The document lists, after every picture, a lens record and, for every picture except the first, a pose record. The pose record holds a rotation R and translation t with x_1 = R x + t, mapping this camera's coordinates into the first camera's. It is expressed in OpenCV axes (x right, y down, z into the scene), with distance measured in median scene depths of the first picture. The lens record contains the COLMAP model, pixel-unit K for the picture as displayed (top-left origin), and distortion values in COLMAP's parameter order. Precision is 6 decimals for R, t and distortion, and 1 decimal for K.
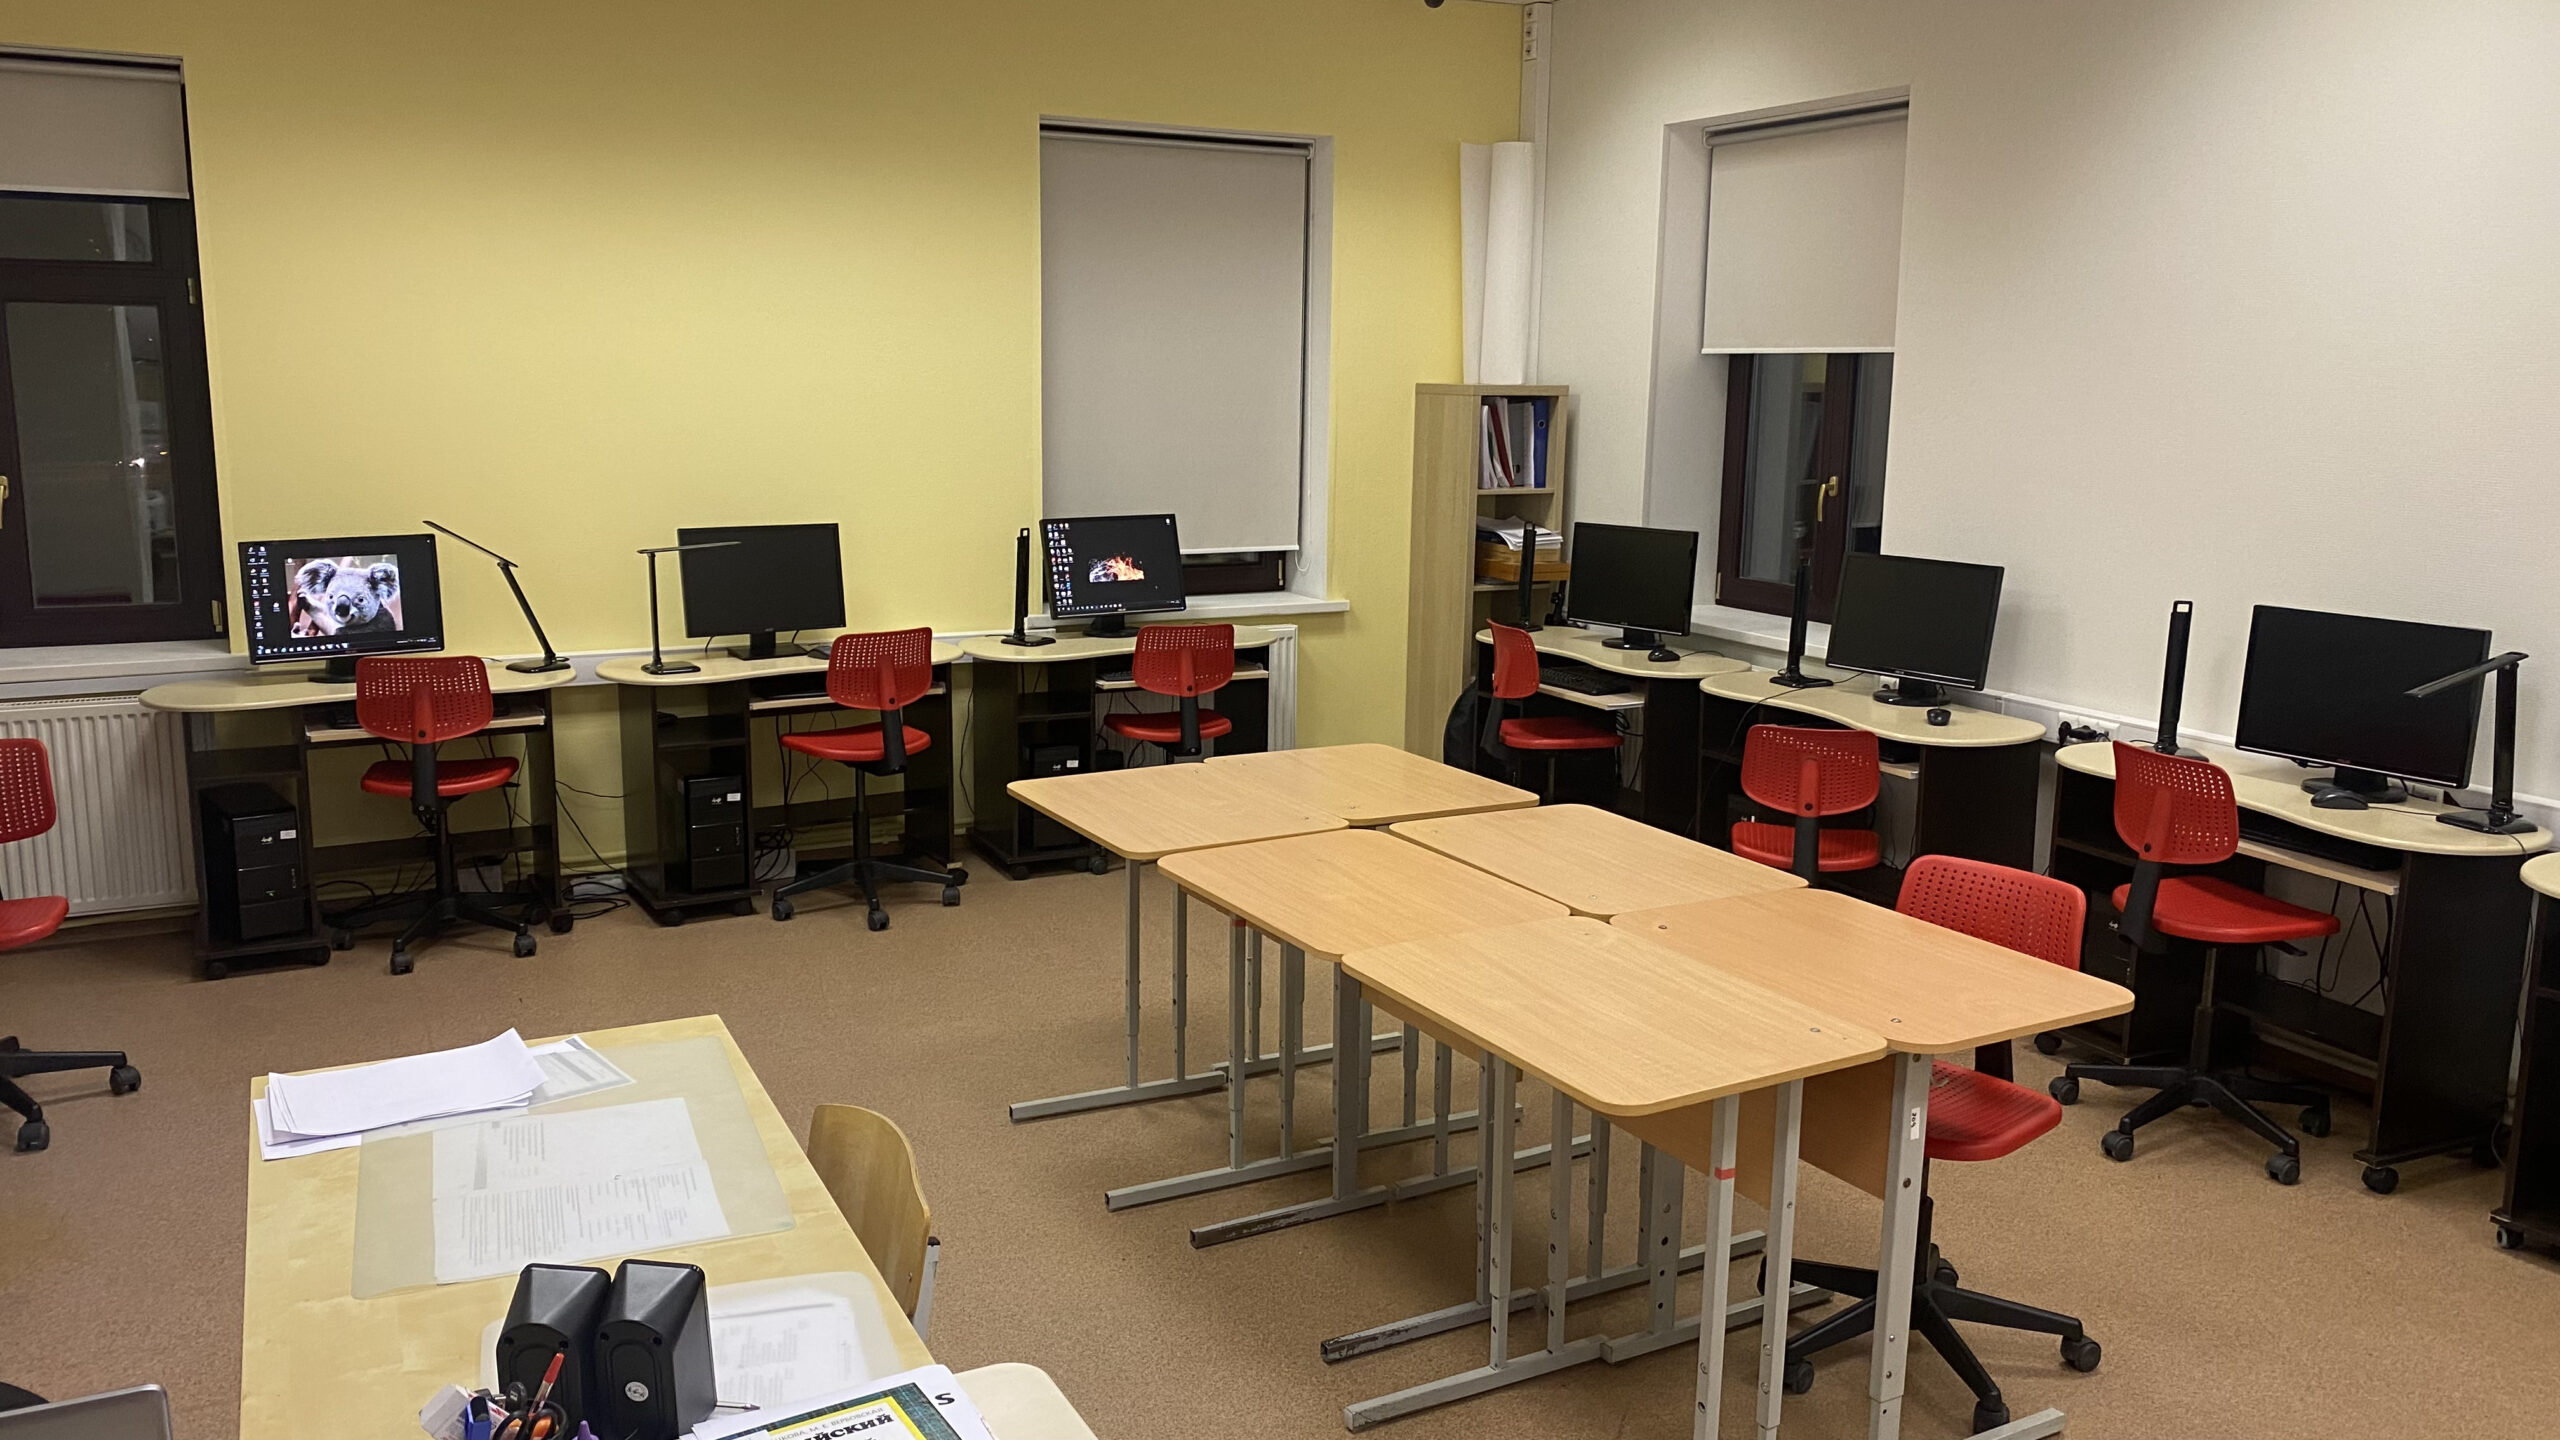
lens RADIAL K [[1946.3, 0, 1280.0], [0, 1946.3, 720.0], [0, 0, 1]] dist [0.147353, -0.333744]
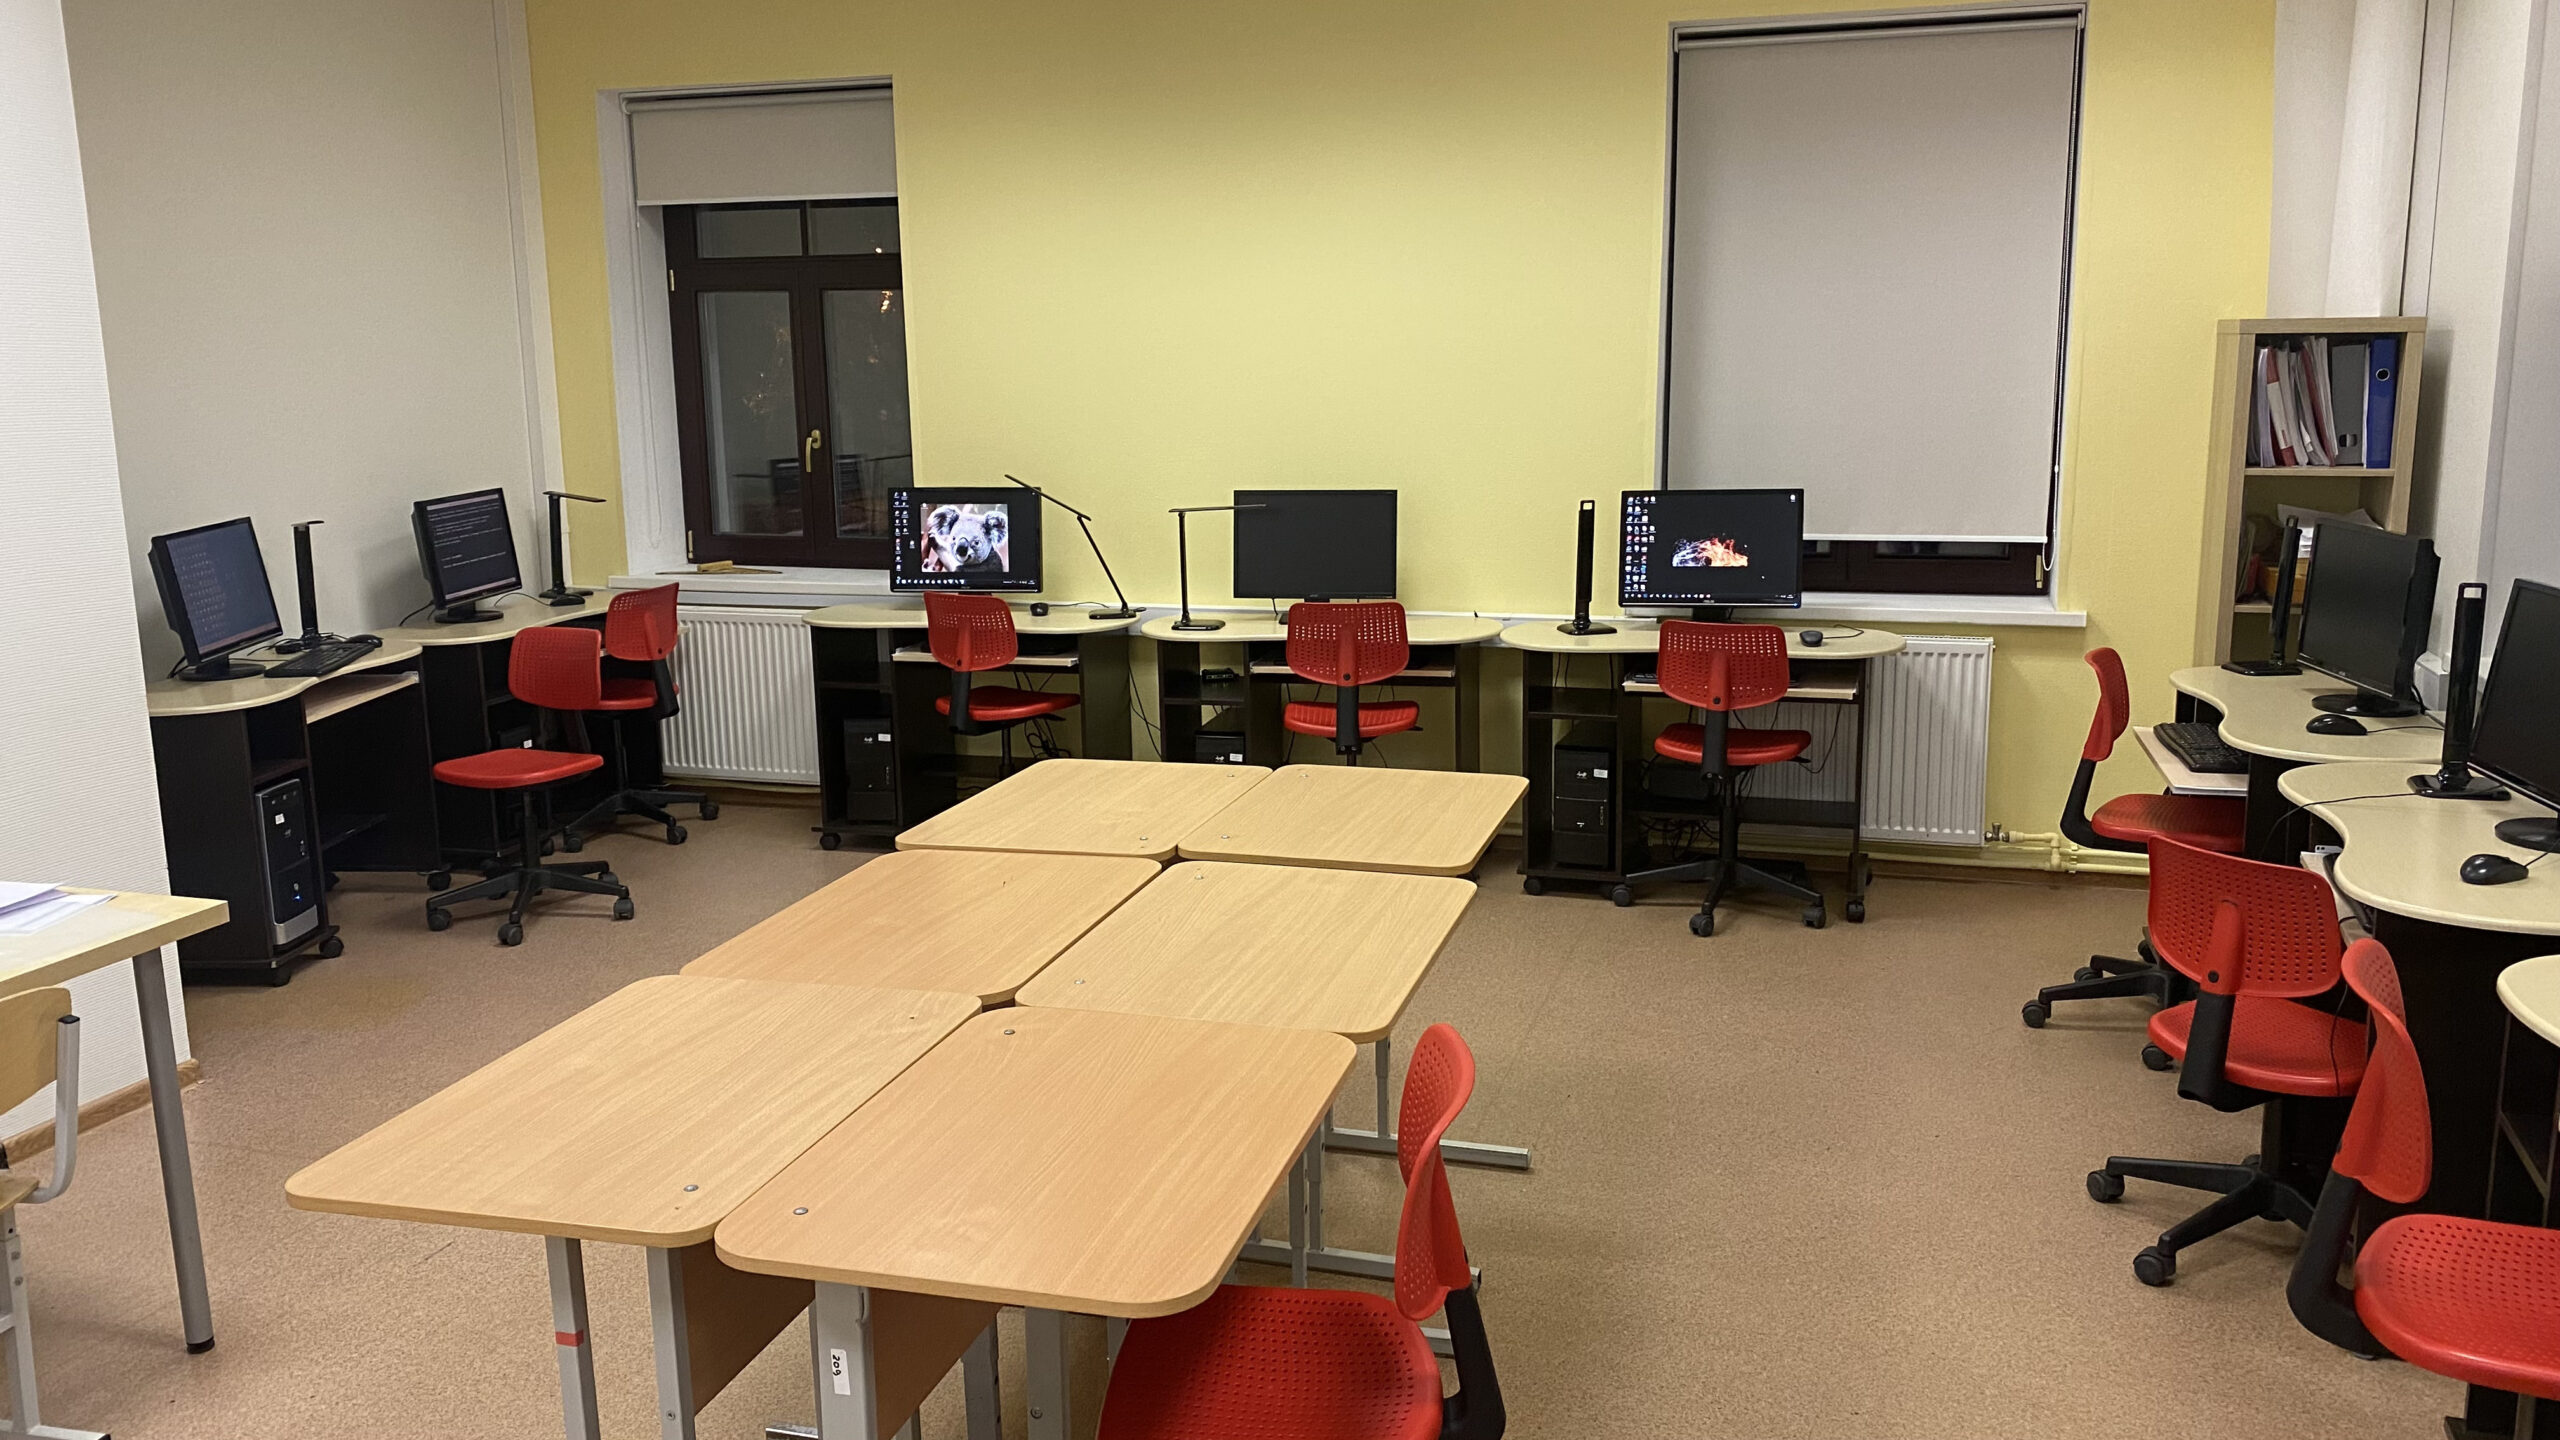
lens RADIAL K [[1946.3, 0, 1280.0], [0, 1946.3, 720.0], [0, 0, 1]] dist [0.147353, -0.333744]
pose [[0.706838, 0.110986, -0.698614, 0.453285], [-0.104877, 0.993142, 0.051665, -0.035346], [0.699558, 0.036749, 0.713631, 0.317539]]
